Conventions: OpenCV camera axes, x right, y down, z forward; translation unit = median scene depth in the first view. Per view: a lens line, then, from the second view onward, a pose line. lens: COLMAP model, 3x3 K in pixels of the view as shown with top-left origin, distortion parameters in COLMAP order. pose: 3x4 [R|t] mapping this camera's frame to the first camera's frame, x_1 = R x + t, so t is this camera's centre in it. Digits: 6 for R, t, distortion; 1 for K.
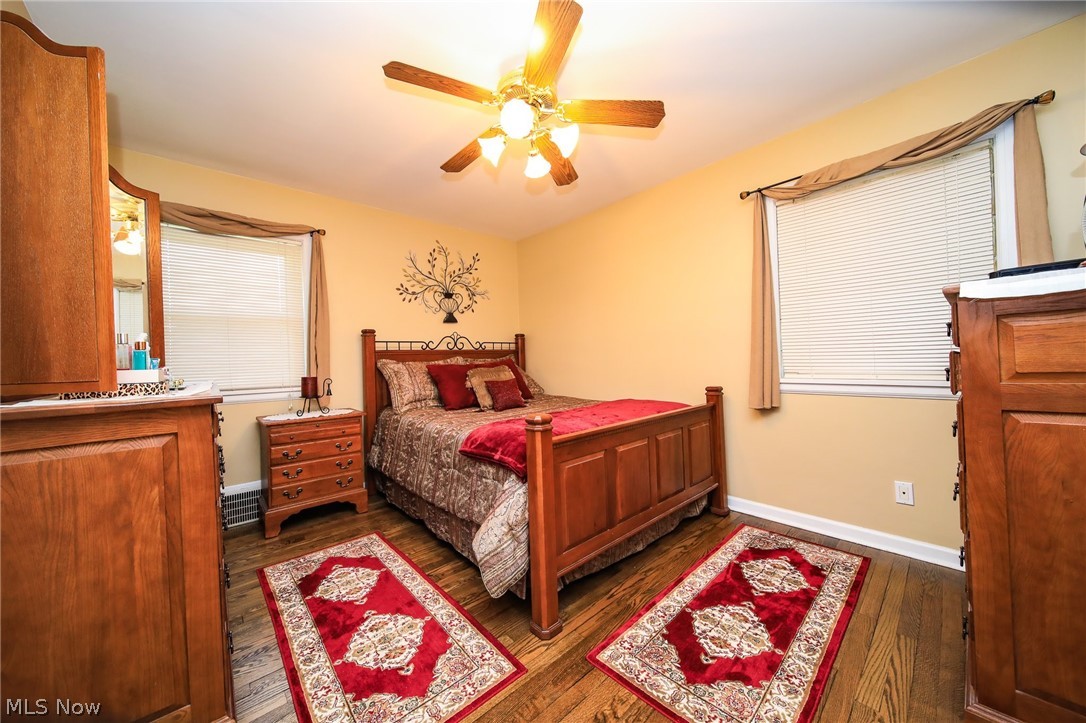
lens RADIAL K [[379.1, 0, 545.8], [0, 379.1, 359.2], [0, 0, 1]] dist [-0.000765, -0.000484]
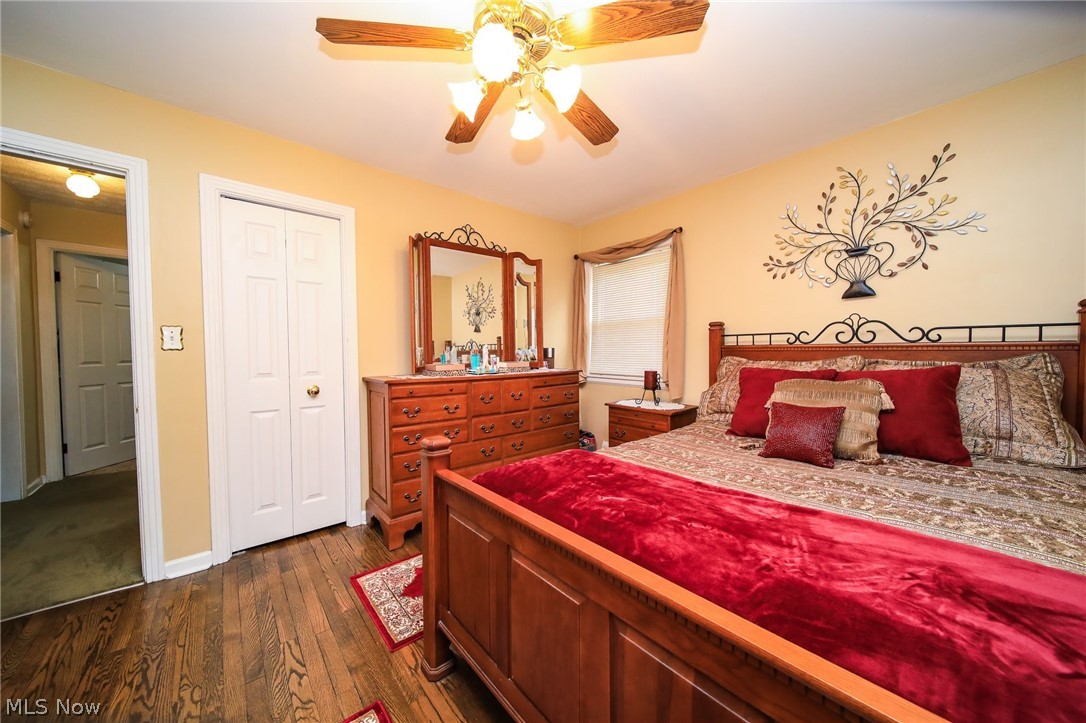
lens RADIAL K [[379.1, 0, 545.8], [0, 379.1, 359.2], [0, 0, 1]] dist [-0.000765, -0.000484]
pose [[-0.028529, 0.050002, -0.998342, 0.363546], [0.005991, 0.998739, 0.049850, -0.033150], [0.999575, -0.004559, -0.028793, 0.537149]]
